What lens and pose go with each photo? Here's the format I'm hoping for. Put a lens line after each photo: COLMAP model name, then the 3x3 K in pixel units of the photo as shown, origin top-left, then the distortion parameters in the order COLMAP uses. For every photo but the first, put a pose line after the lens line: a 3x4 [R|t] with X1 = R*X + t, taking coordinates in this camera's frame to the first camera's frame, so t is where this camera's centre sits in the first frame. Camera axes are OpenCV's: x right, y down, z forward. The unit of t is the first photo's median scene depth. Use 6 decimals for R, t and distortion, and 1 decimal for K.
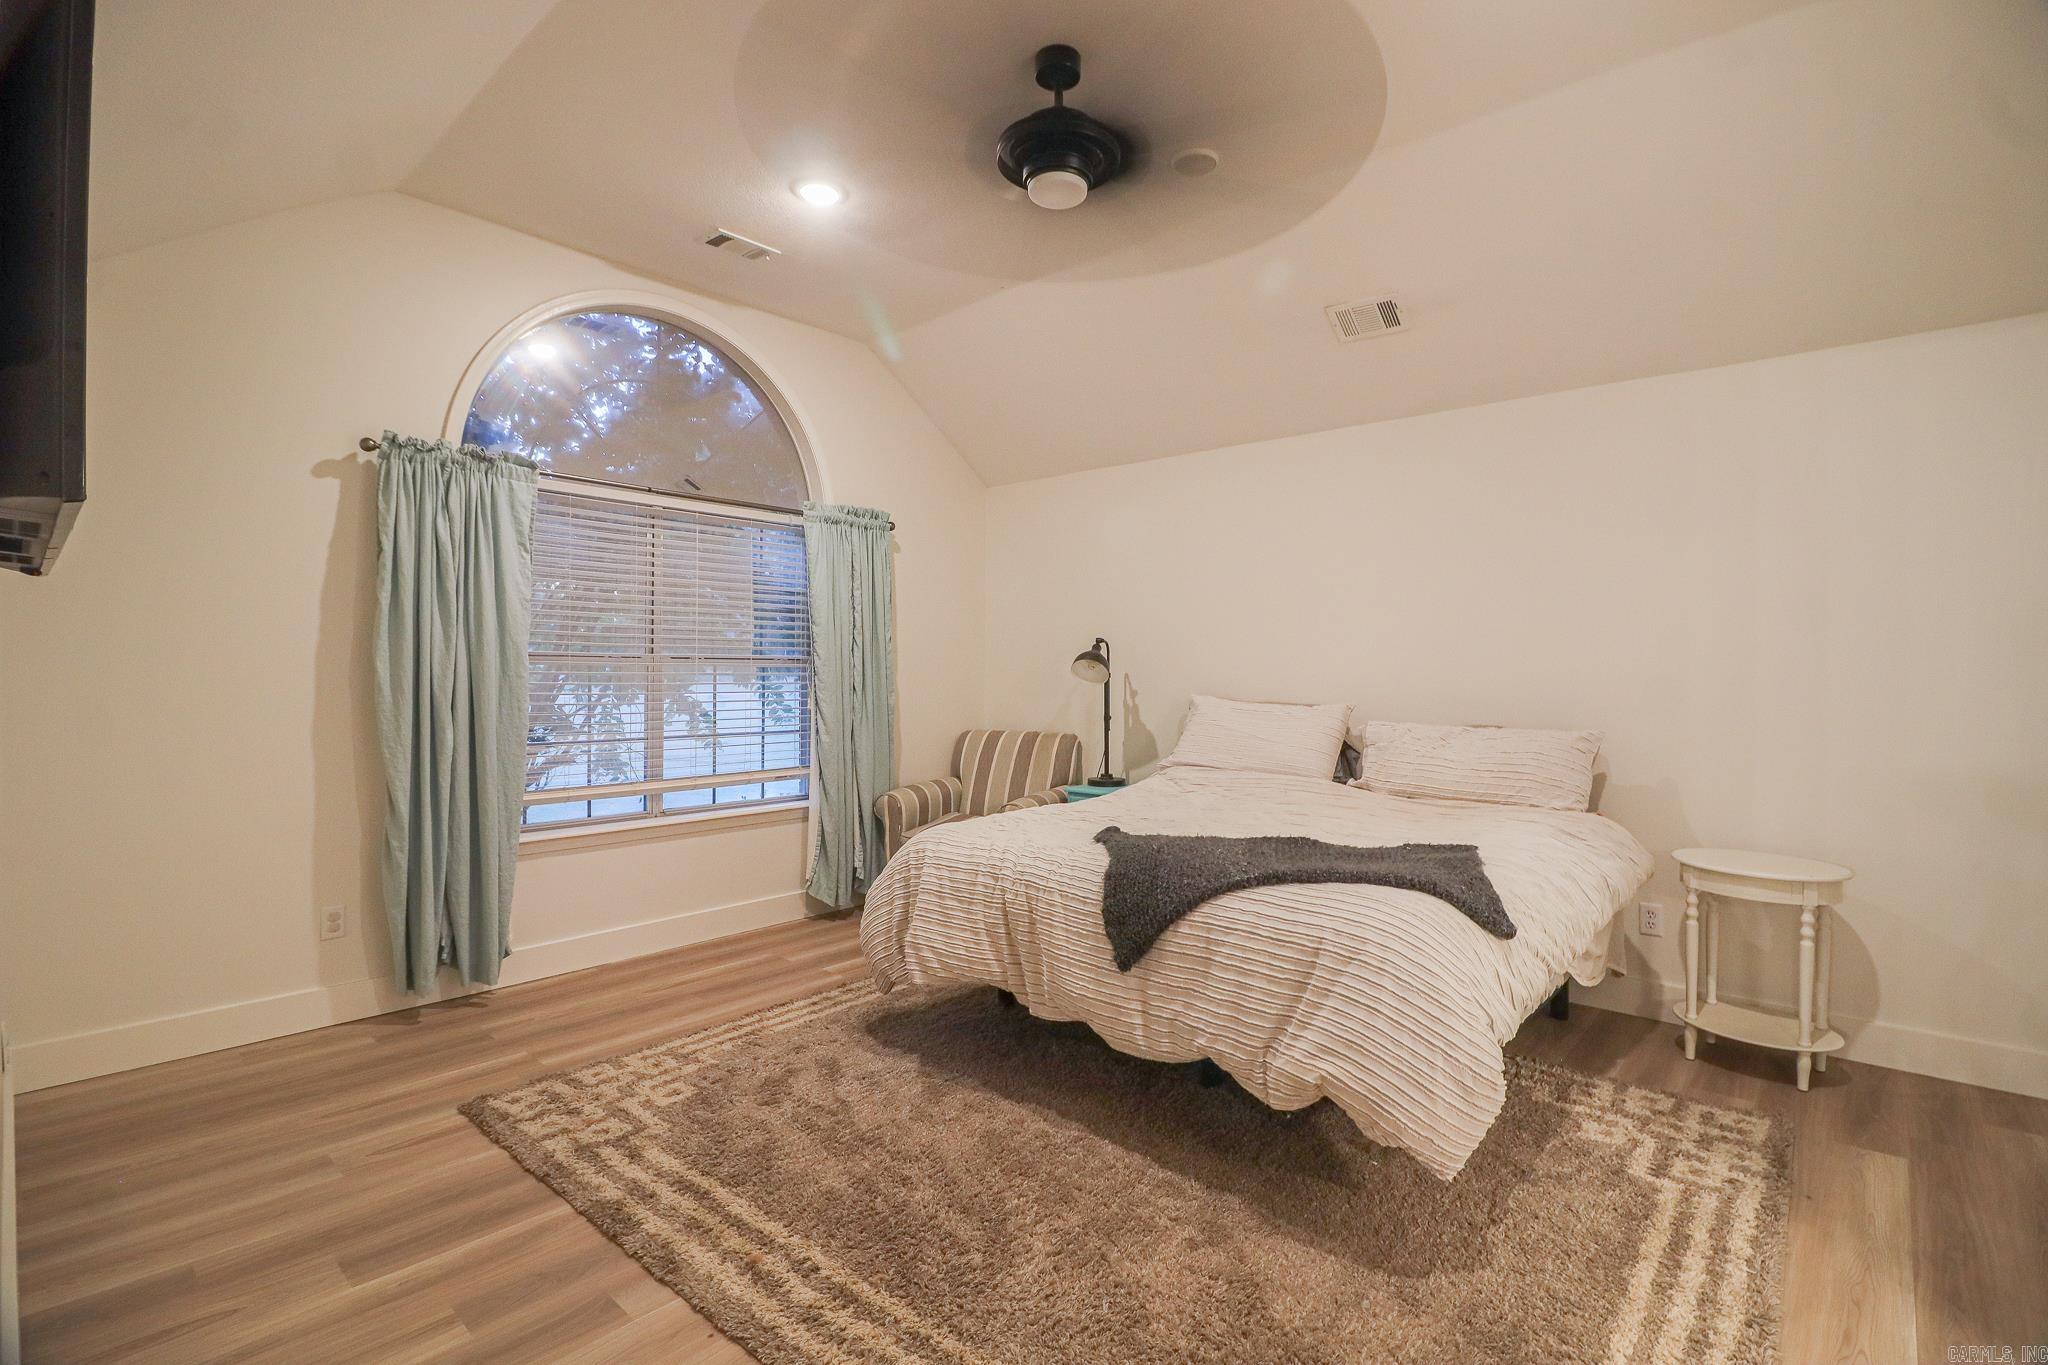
lens RADIAL K [[934.8, 0, 1024.0], [0, 934.8, 682.5], [0, 0, 1]] dist [-0.014316, -0.000226]
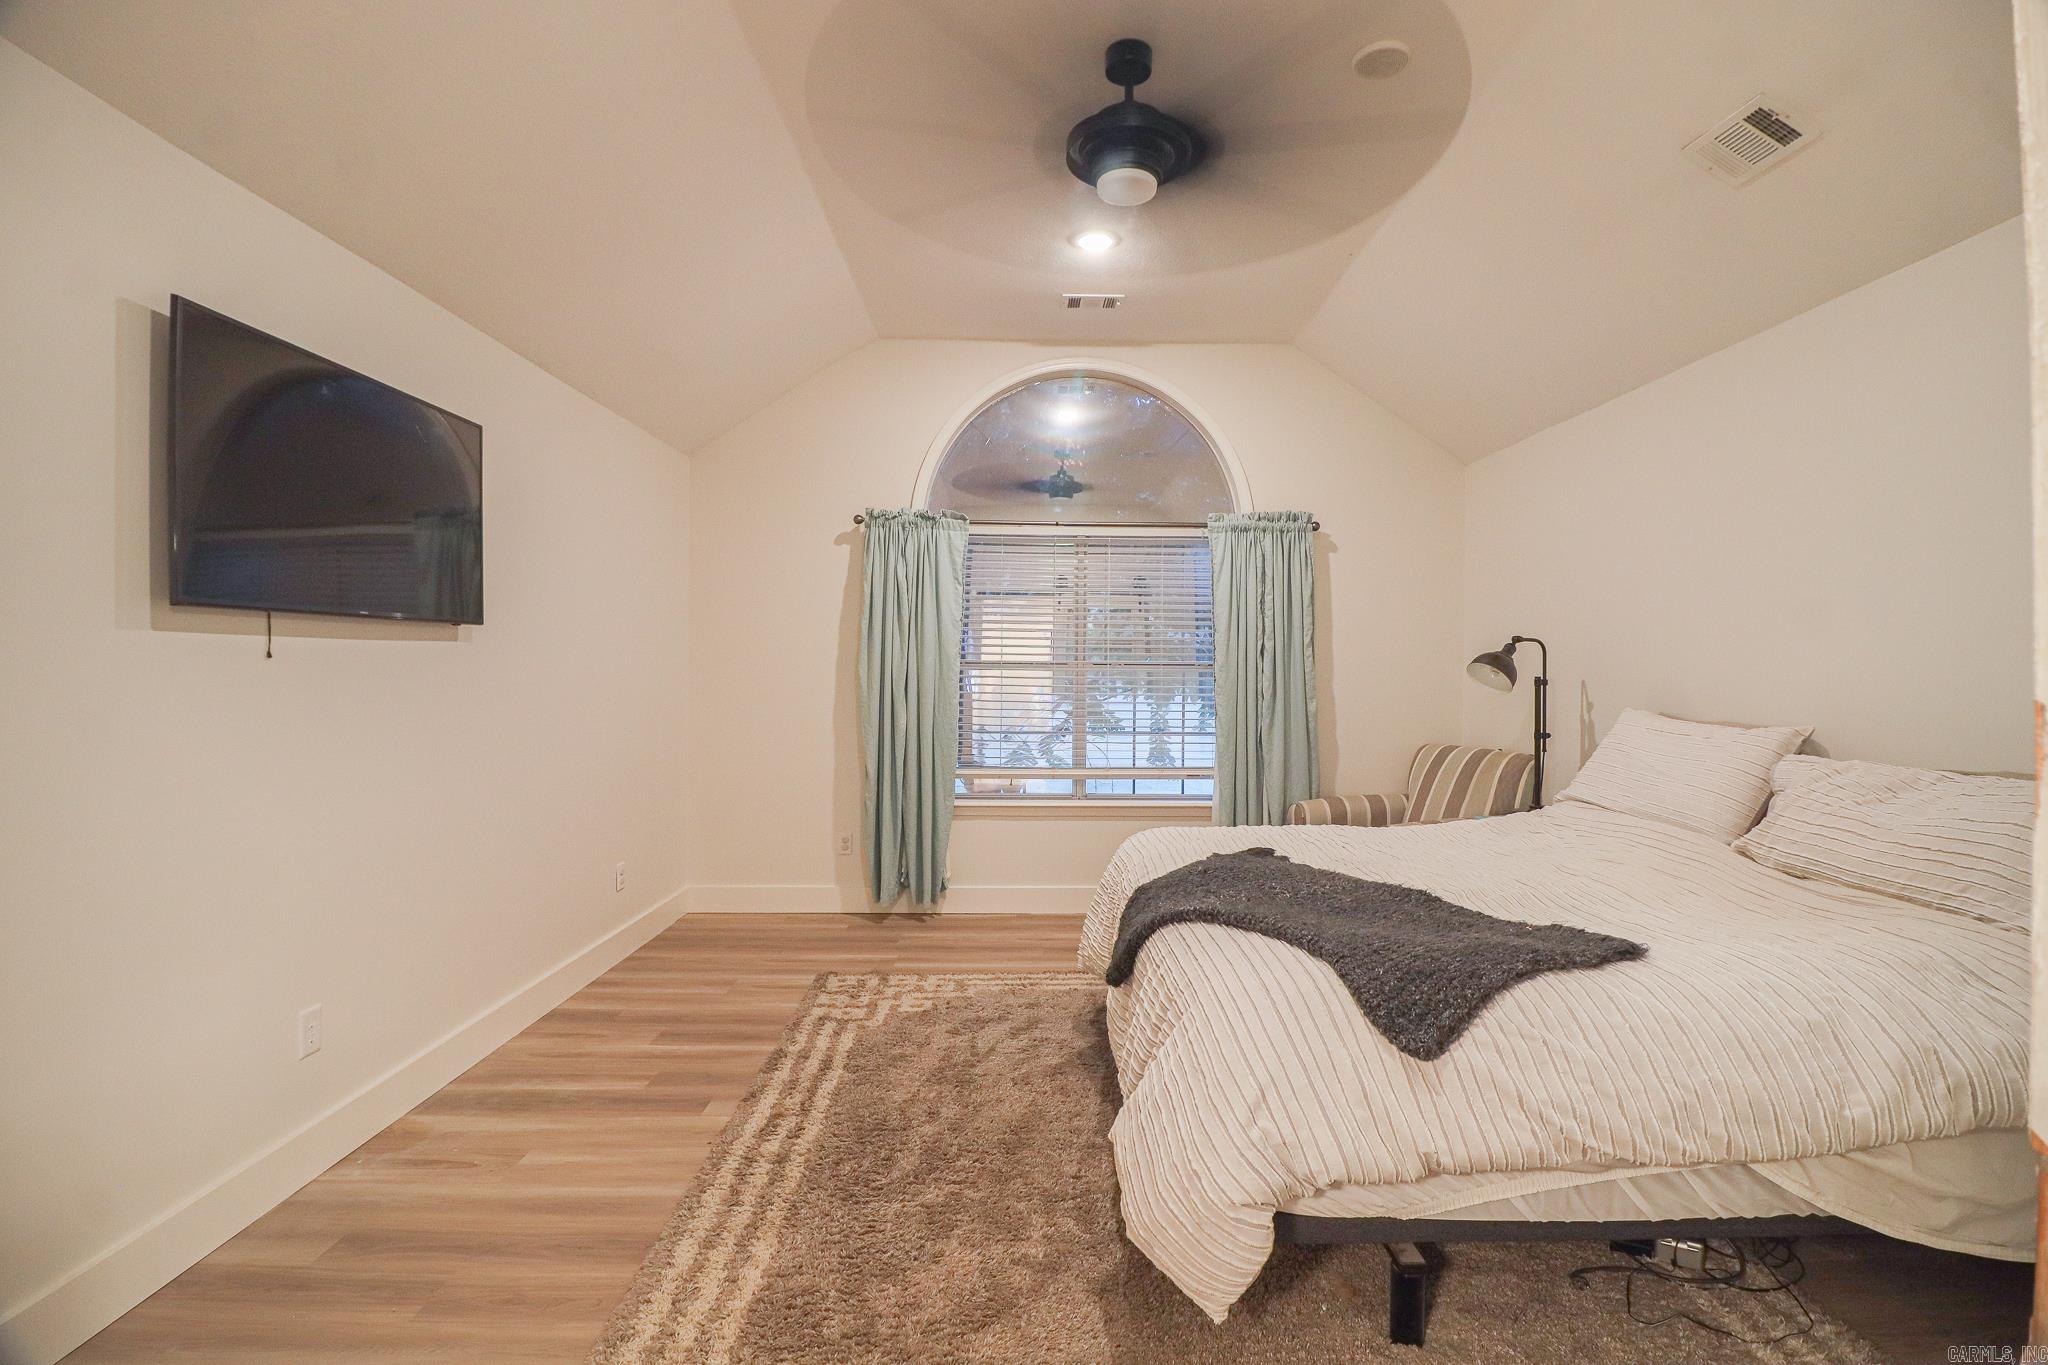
lens RADIAL K [[919.3, 0, 1024.0], [0, 919.3, 682.5], [0, 0, 1]] dist [0.003139, 0.000396]
pose [[0.682324, 0.007112, -0.731015, 0.536200], [-0.012819, 0.999915, -0.002238, 0.000363], [0.730937, 0.010898, 0.682357, 0.204758]]
